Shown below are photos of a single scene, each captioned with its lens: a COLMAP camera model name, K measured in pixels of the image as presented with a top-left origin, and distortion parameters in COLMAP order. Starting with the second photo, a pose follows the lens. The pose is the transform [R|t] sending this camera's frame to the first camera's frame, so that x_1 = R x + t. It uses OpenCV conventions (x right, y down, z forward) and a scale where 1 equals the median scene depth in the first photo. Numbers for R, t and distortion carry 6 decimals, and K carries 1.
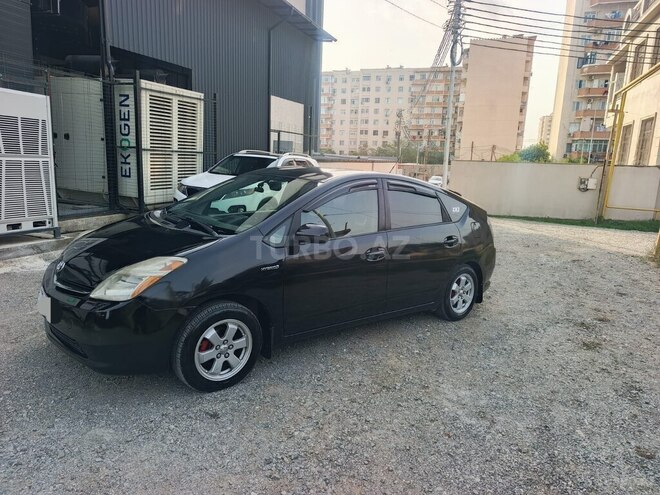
lens RADIAL K [[469.4, 0, 328.5], [0, 469.4, 244.1], [0, 0, 1]] dist [0.023575, -0.017853]
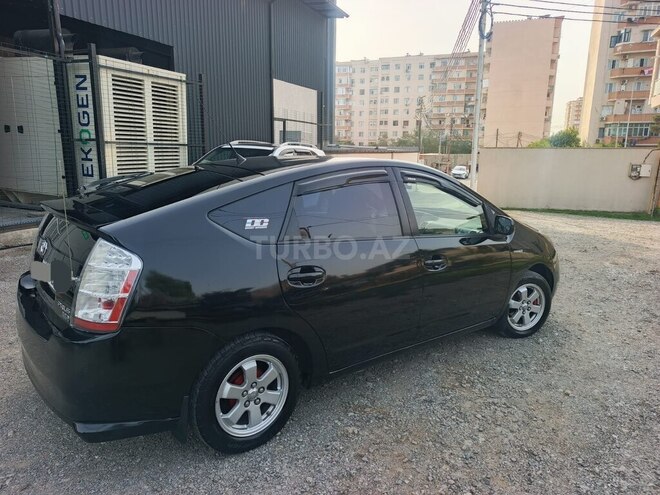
lens RADIAL K [[469.4, 0, 328.1], [0, 469.4, 245.9], [0, 0, 1]] dist [0.023575, -0.017853]
pose [[0.998773, -0.016364, -0.046738, 0.023620], [0.017232, 0.999685, 0.018227, -0.026508], [0.046425, -0.019010, 0.998741, 0.178709]]
